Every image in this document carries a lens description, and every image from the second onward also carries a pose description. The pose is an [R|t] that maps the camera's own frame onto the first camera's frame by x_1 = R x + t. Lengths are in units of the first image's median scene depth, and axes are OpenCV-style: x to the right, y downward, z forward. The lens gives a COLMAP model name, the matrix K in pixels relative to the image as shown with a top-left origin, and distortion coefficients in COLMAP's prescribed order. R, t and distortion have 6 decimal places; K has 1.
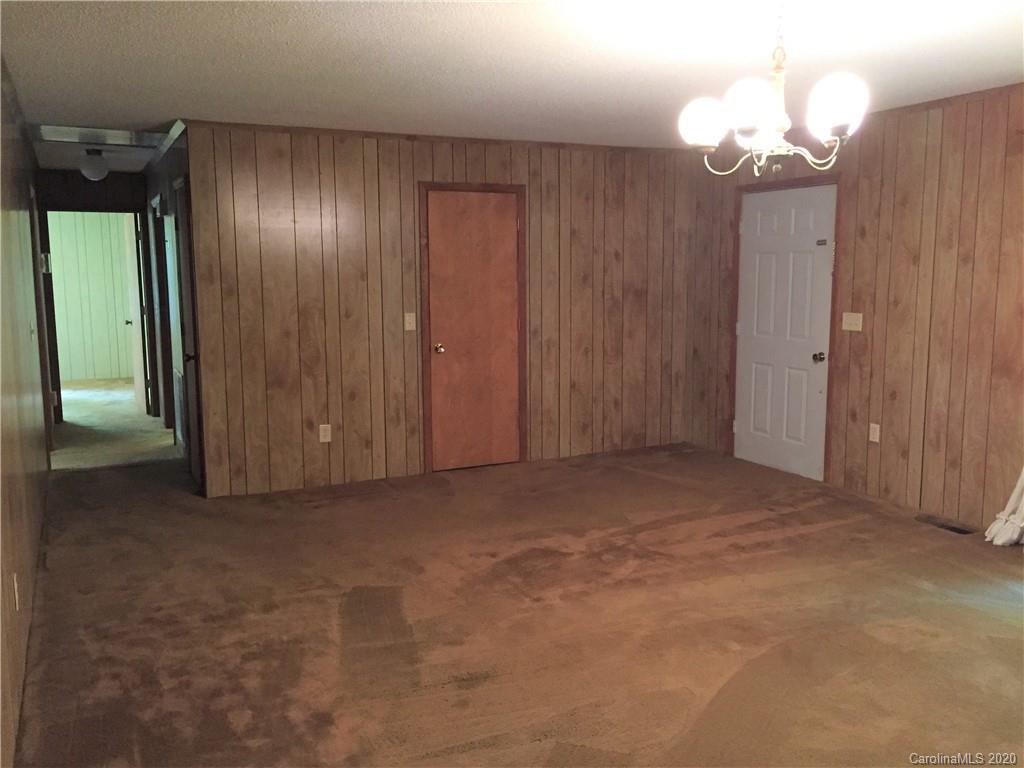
lens RADIAL K [[884.6, 0, 509.0], [0, 884.6, 381.8], [0, 0, 1]] dist [0.078017, -0.099946]
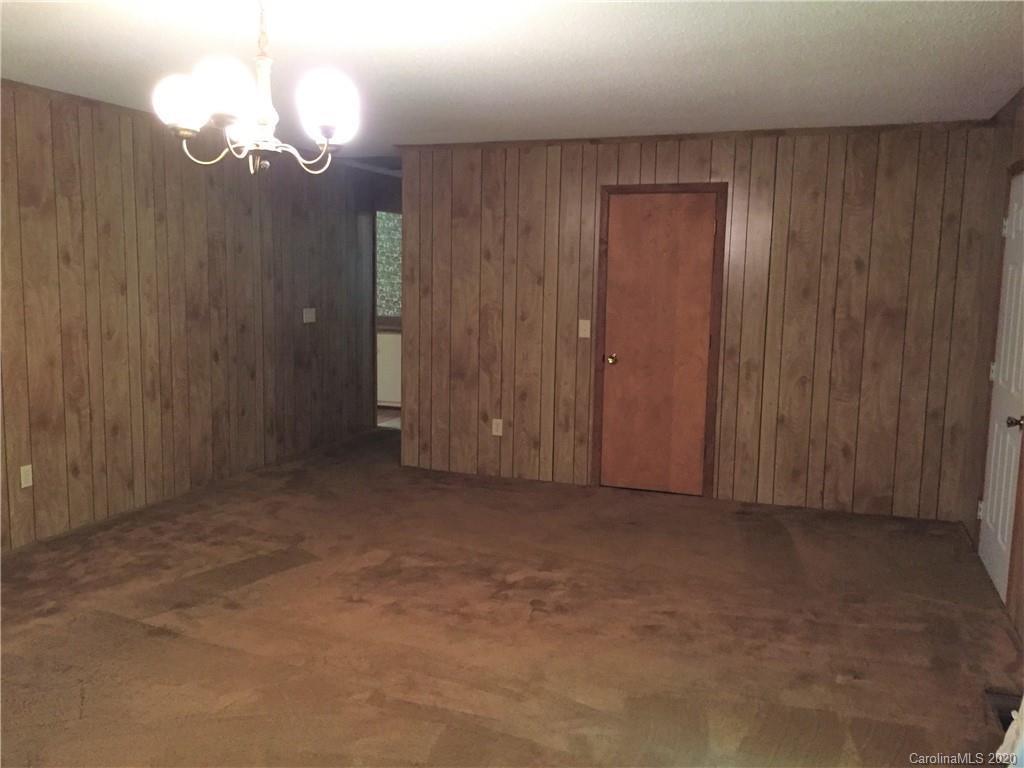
lens RADIAL K [[884.6, 0, 508.9], [0, 884.6, 384.2], [0, 0, 1]] dist [0.078017, -0.099946]
pose [[0.692153, 0.112389, -0.712947, 0.532794], [-0.115614, 0.992311, 0.044185, -0.040144], [0.712431, 0.051844, 0.699825, 0.253611]]
